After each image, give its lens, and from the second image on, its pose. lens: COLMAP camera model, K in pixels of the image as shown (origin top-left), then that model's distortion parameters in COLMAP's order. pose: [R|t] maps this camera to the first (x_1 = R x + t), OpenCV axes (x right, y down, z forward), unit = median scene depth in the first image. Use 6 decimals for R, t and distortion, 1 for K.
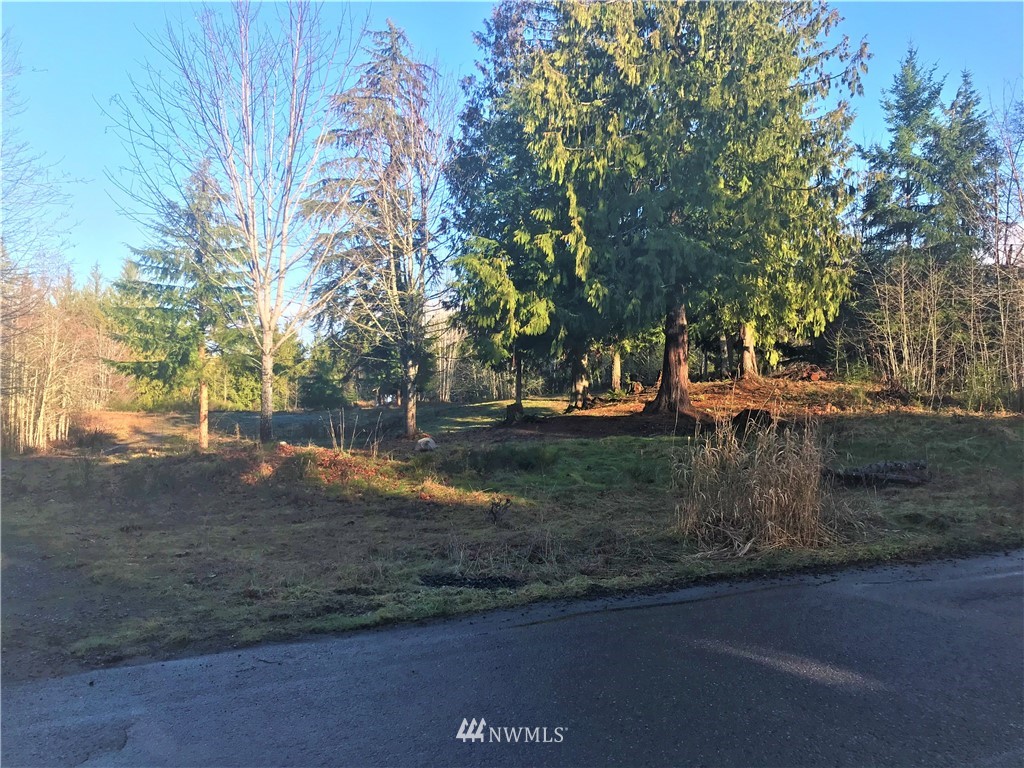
lens RADIAL K [[837.4, 0, 514.9], [0, 837.4, 381.6], [0, 0, 1]] dist [0.002485, 0.001435]
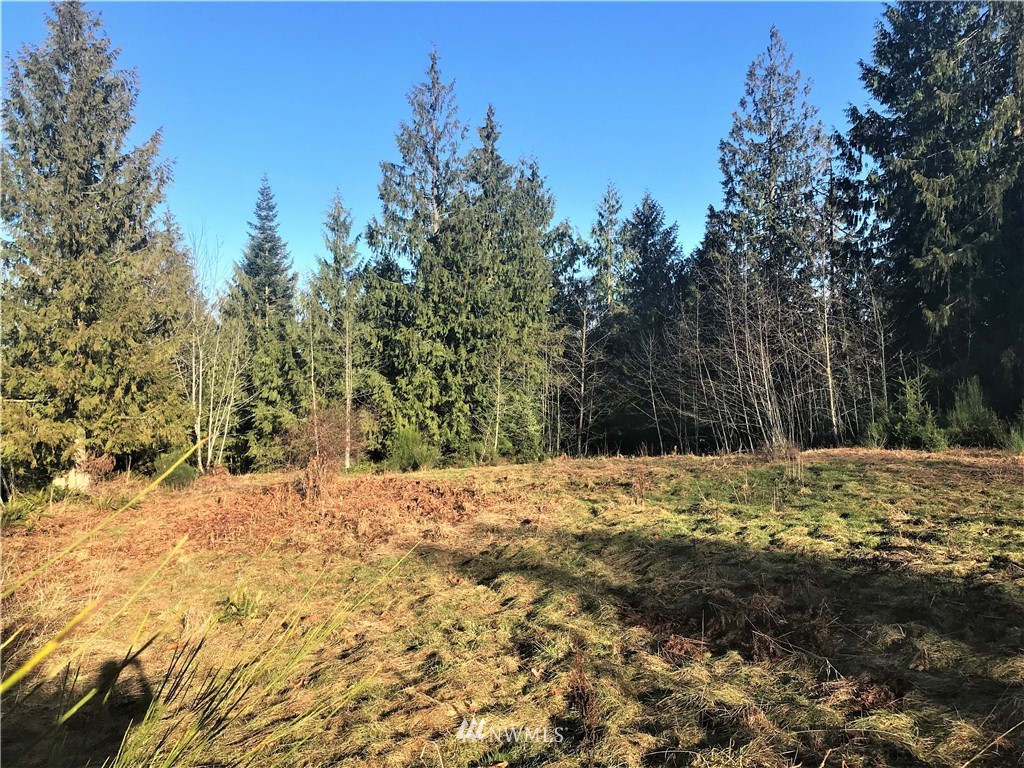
lens RADIAL K [[837.4, 0, 511.2], [0, 837.4, 385.5], [0, 0, 1]] dist [0.002485, 0.001435]
pose [[0.989666, -0.024902, -0.141214, -0.252225], [0.024407, 0.999688, -0.005238, 0.017075], [0.141301, 0.001738, 0.989965, 0.730231]]
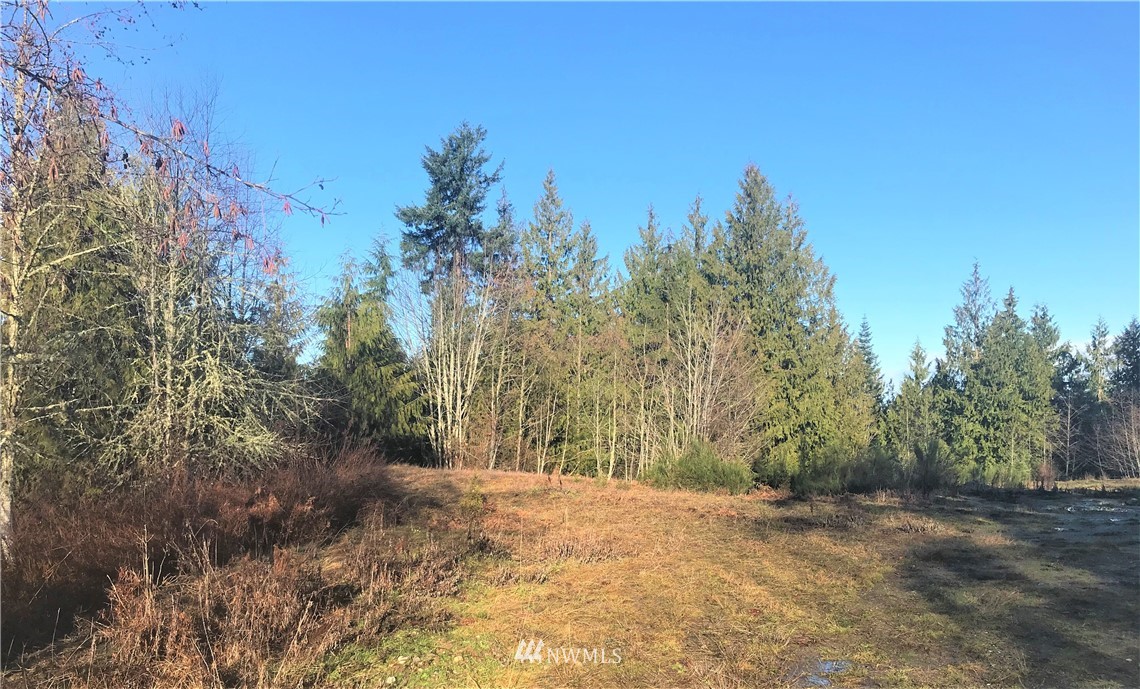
lens RADIAL K [[933.4, 0, 575.0], [0, 933.4, 420.3], [0, 0, 1]] dist [0.006885, 0.008217]
pose [[0.800956, -0.019635, -0.598401, -0.166283], [0.004925, 0.999644, -0.026208, 0.011973], [0.598703, 0.018044, 0.800768, 0.382388]]
